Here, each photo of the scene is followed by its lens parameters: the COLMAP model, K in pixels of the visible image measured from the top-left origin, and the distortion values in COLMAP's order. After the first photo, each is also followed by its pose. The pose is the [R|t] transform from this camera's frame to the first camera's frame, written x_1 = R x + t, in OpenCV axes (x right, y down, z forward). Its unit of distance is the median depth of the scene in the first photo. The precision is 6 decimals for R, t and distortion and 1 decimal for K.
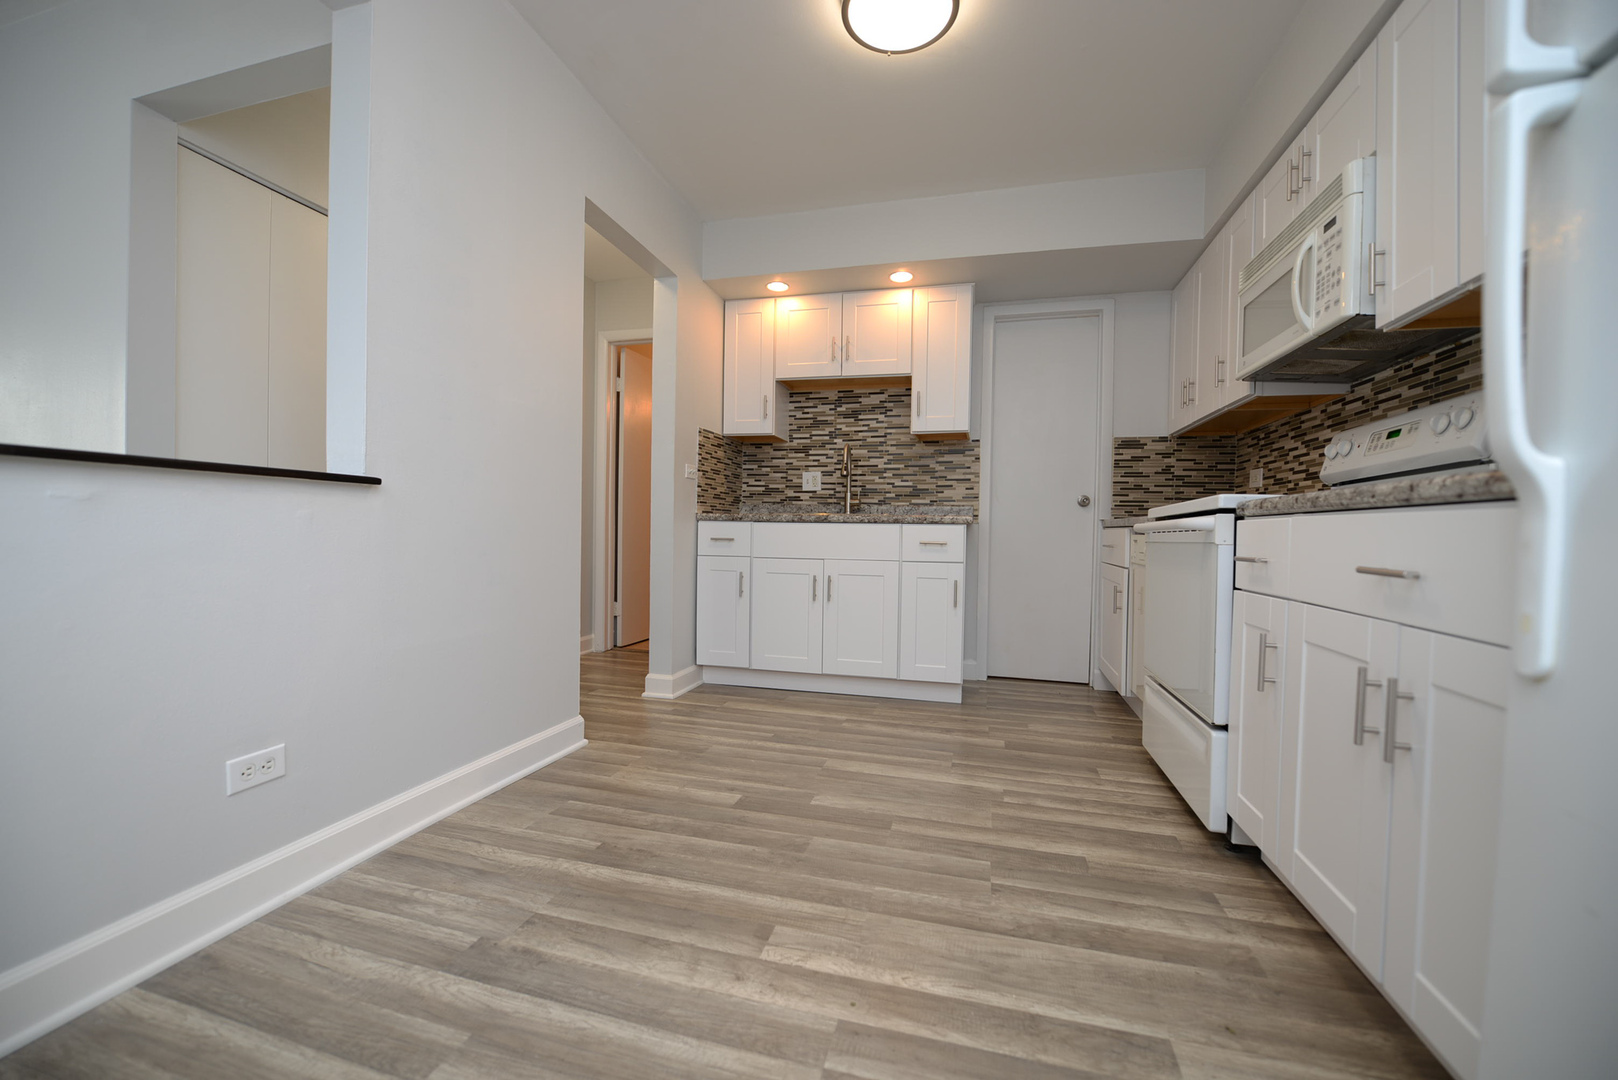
lens RADIAL K [[644.6, 0, 809.0], [0, 644.6, 540.0], [0, 0, 1]] dist [-0.012929, -0.000258]
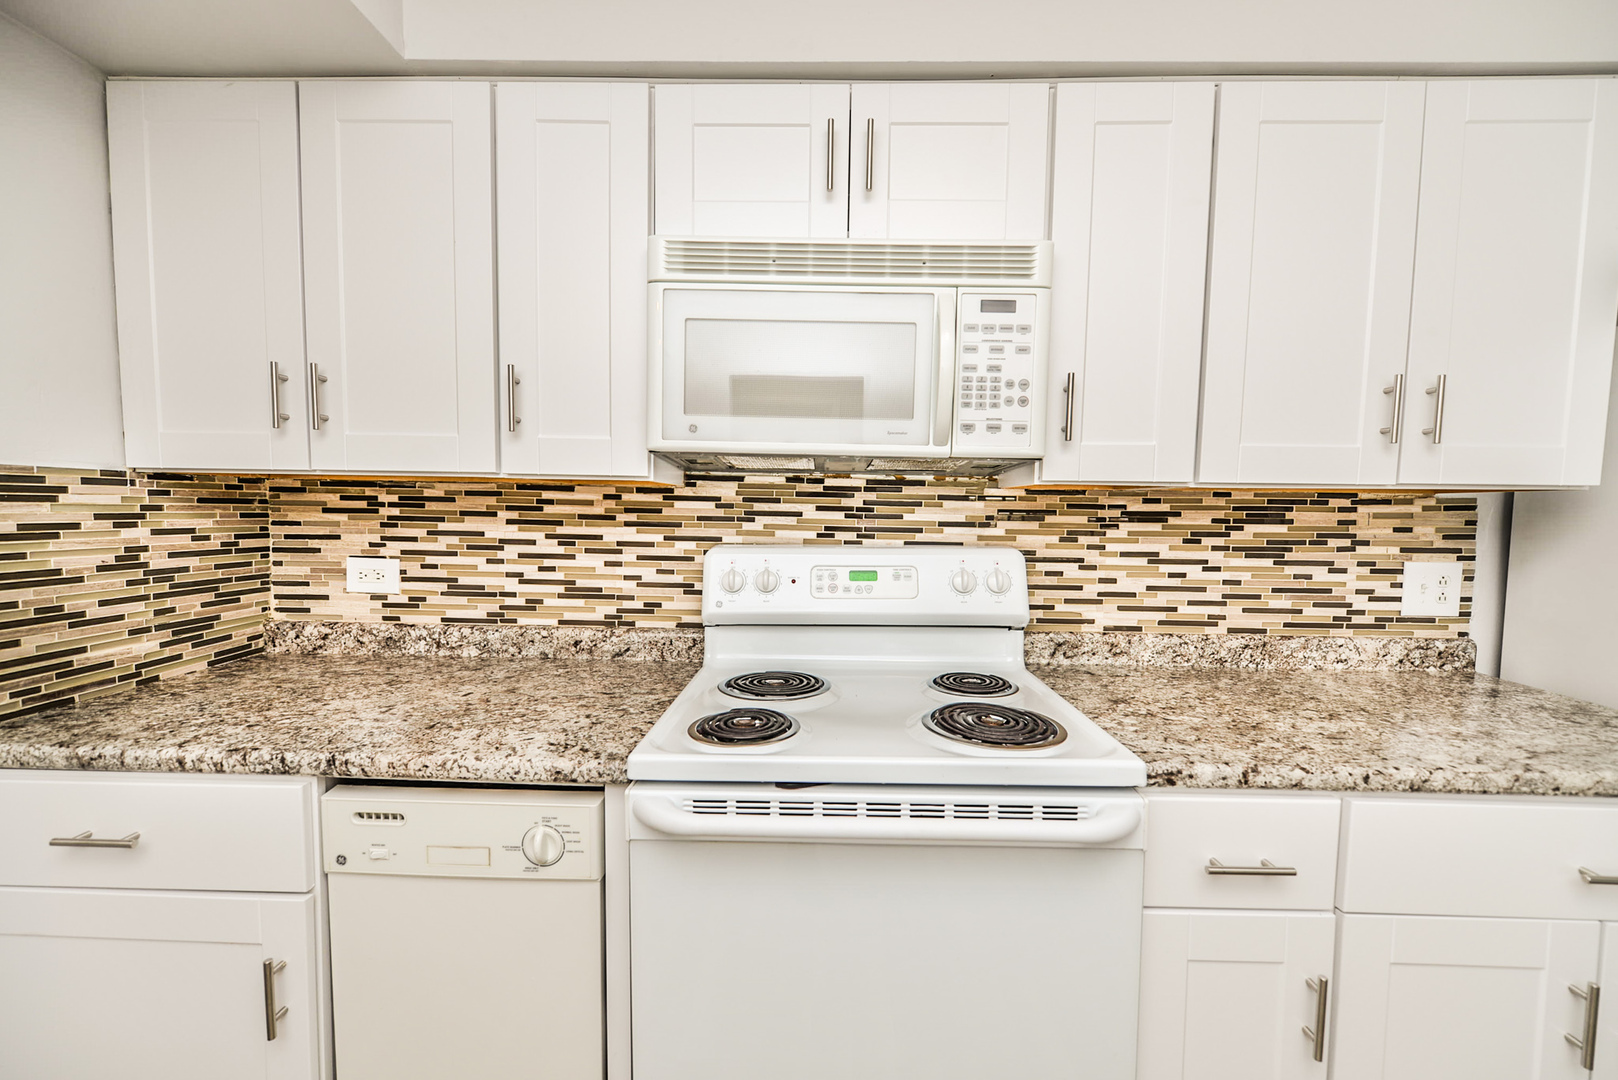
lens RADIAL K [[633.3, 0, 809.6], [0, 633.3, 546.3], [0, 0, 1]] dist [0.006344, -0.001727]
pose [[-0.235101, -0.080278, 0.968650, 0.123169], [-0.002202, 0.996625, 0.082061, -0.196284], [-0.971968, 0.017160, -0.234485, 0.916393]]
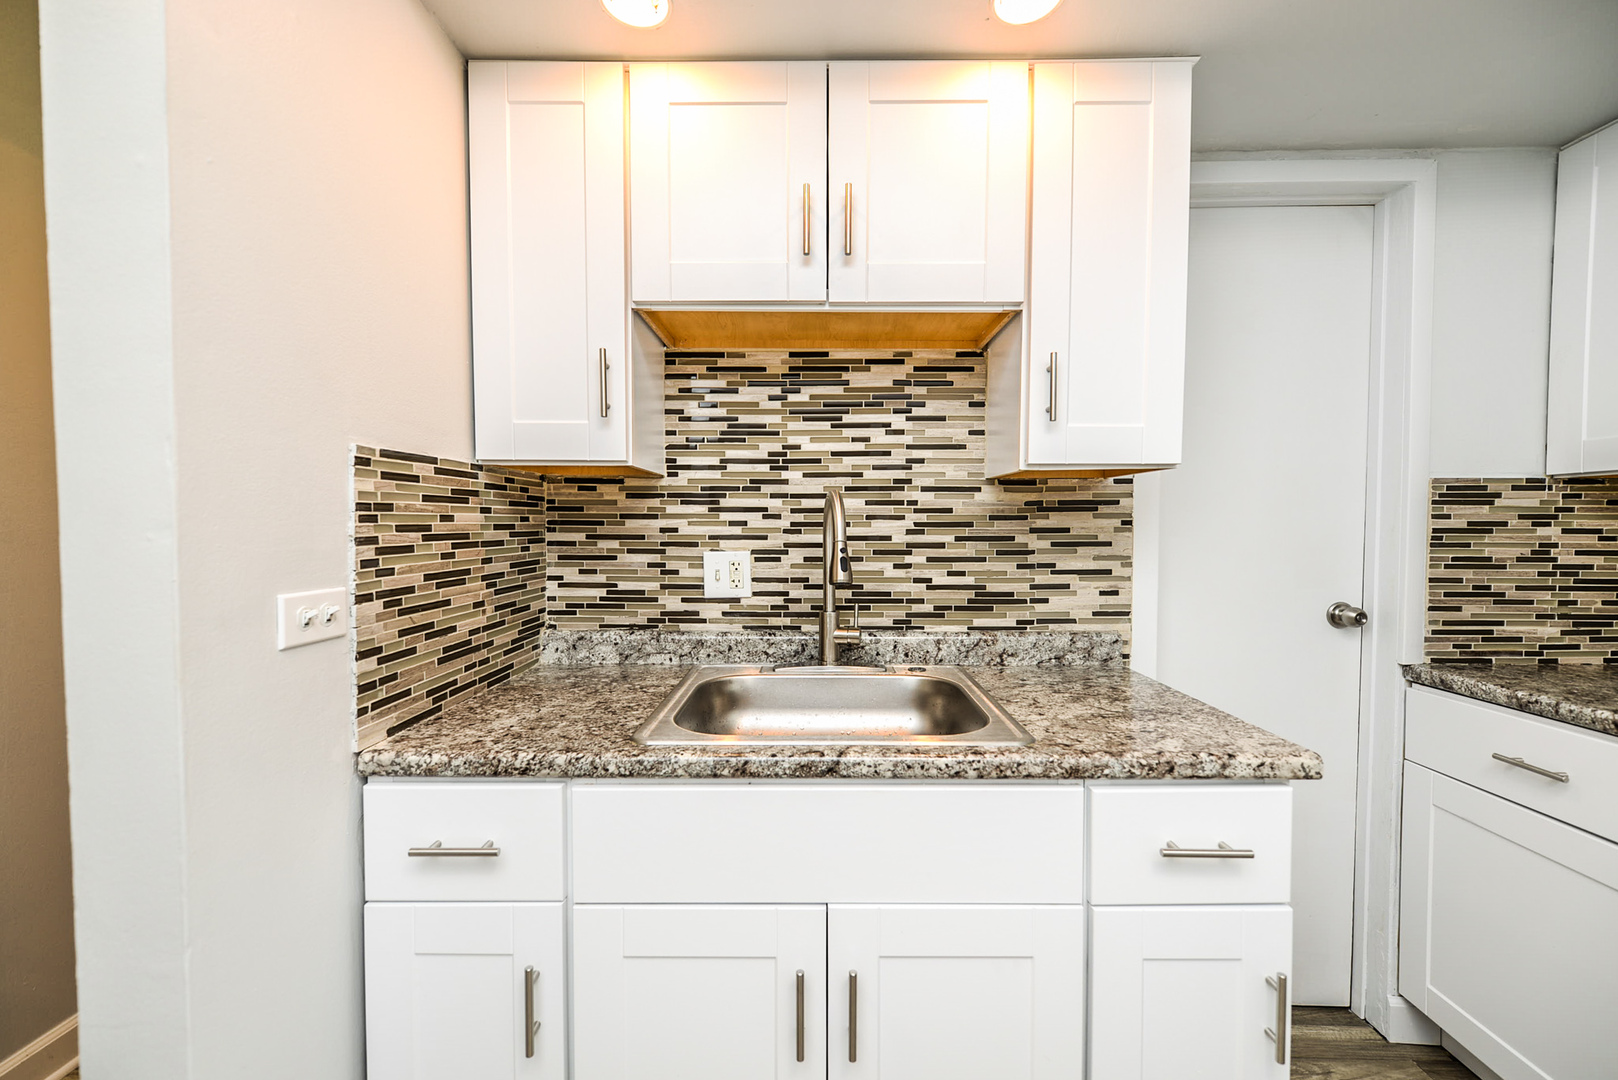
lens RADIAL K [[647.3, 0, 810.8], [0, 647.3, 546.0], [0, 0, 1]] dist [0.004397, -0.000464]
pose [[0.970302, -0.024022, 0.240702, -0.064675], [0.020261, 0.999631, 0.018091, -0.175192], [-0.241048, -0.012676, 0.970430, 0.900756]]
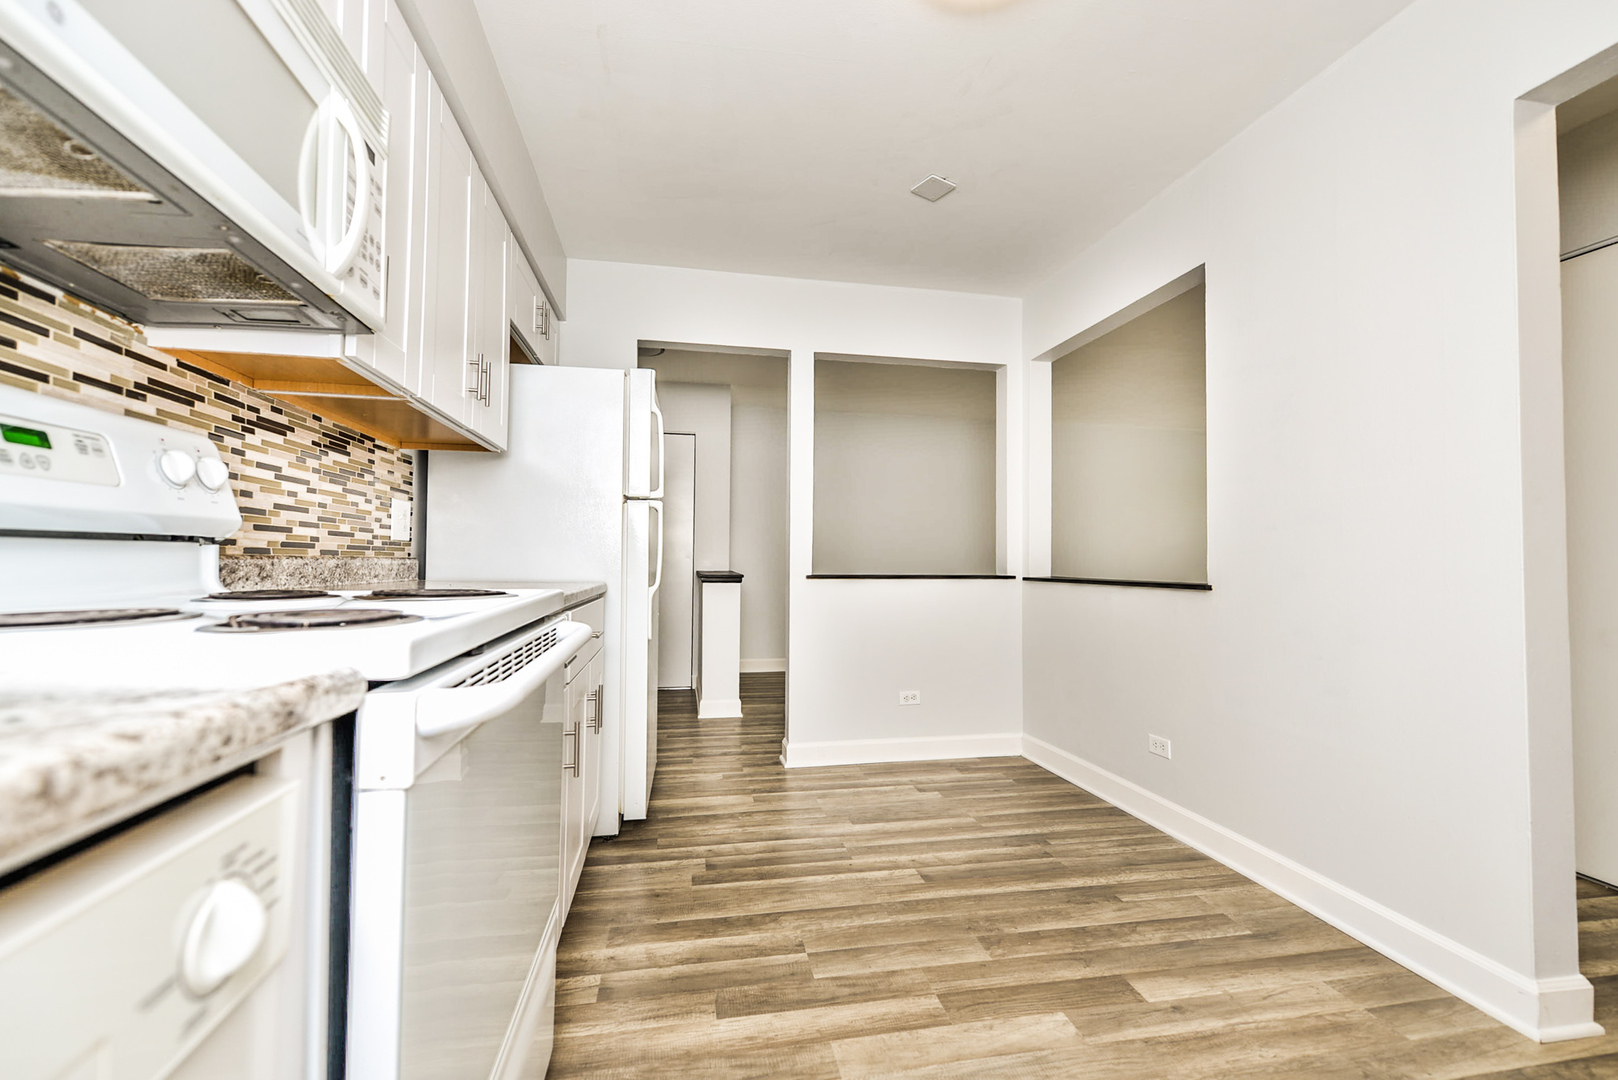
lens RADIAL K [[670.0, 0, 810.4], [0, 670.0, 543.7], [0, 0, 1]] dist [0.004578, -0.000622]
pose [[-0.898432, -0.040976, -0.437197, 0.470757], [-0.034127, 0.999141, -0.023513, -0.075342], [0.437785, -0.006205, -0.899058, 1.190867]]
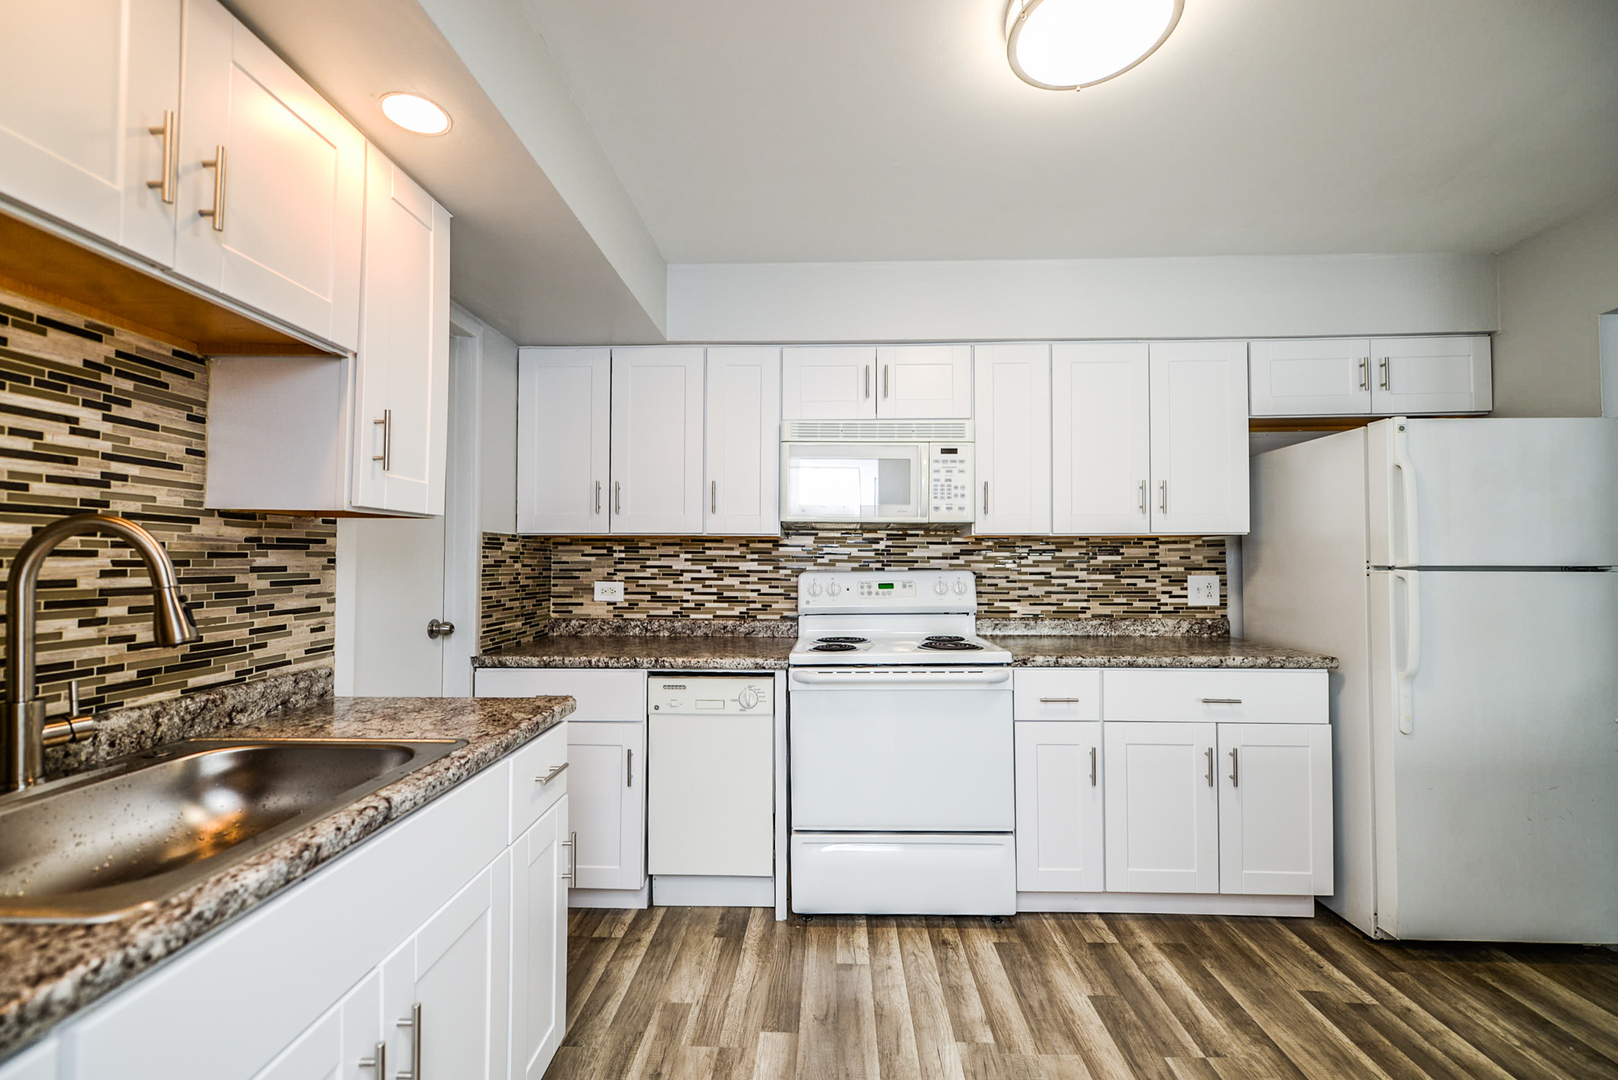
lens RADIAL K [[661.9, 0, 811.7], [0, 661.9, 544.2], [0, 0, 1]] dist [0.005025, -0.000633]
pose [[-0.228050, 0.007150, 0.973623, -0.381015], [0.011044, 0.999928, -0.004756, -0.188248], [-0.973587, 0.009668, -0.228113, 1.107008]]
